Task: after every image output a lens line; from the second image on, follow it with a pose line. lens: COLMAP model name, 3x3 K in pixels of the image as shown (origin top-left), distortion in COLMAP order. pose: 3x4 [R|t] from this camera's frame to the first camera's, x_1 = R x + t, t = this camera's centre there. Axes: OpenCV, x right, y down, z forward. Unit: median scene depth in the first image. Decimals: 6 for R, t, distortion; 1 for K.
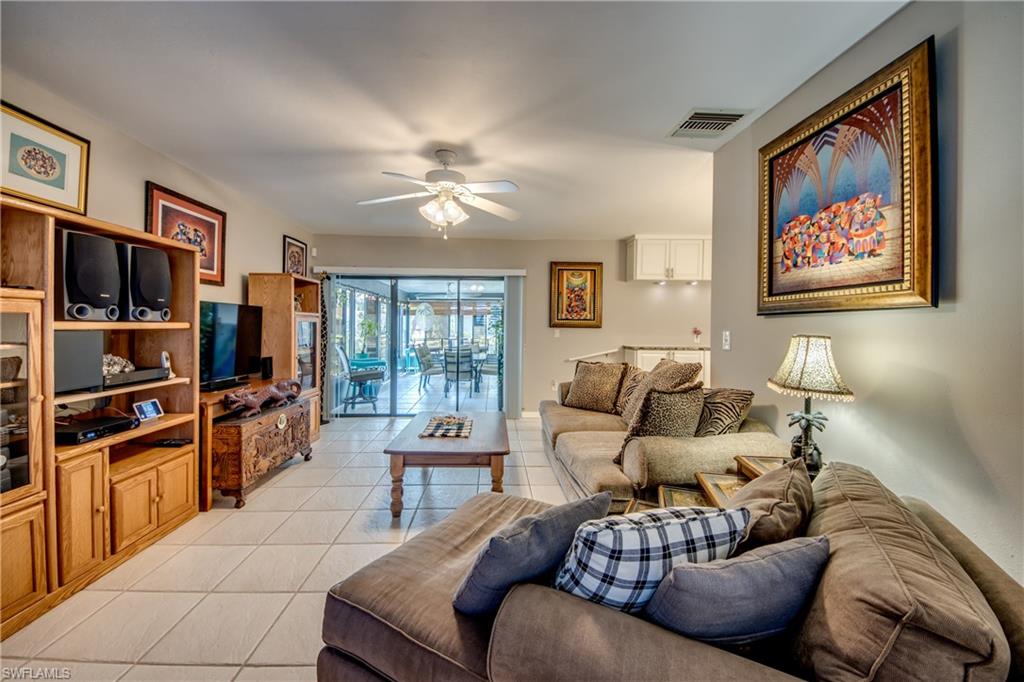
lens RADIAL K [[402.6, 0, 503.8], [0, 402.6, 327.7], [0, 0, 1]] dist [0.047688, -0.032273]
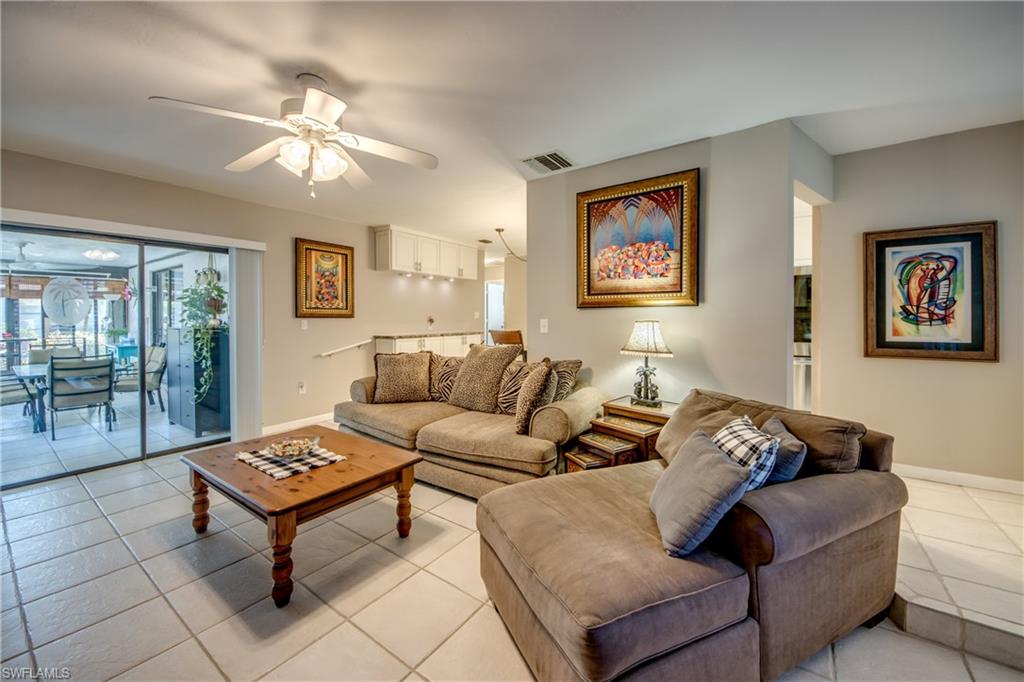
lens RADIAL K [[402.6, 0, 503.8], [0, 402.6, 327.7], [0, 0, 1]] dist [0.047688, -0.032273]
pose [[0.574506, -0.032308, 0.817863, -0.759409], [0.008764, 0.999406, 0.033323, -0.011059], [-0.818454, -0.011977, 0.574448, 0.414106]]
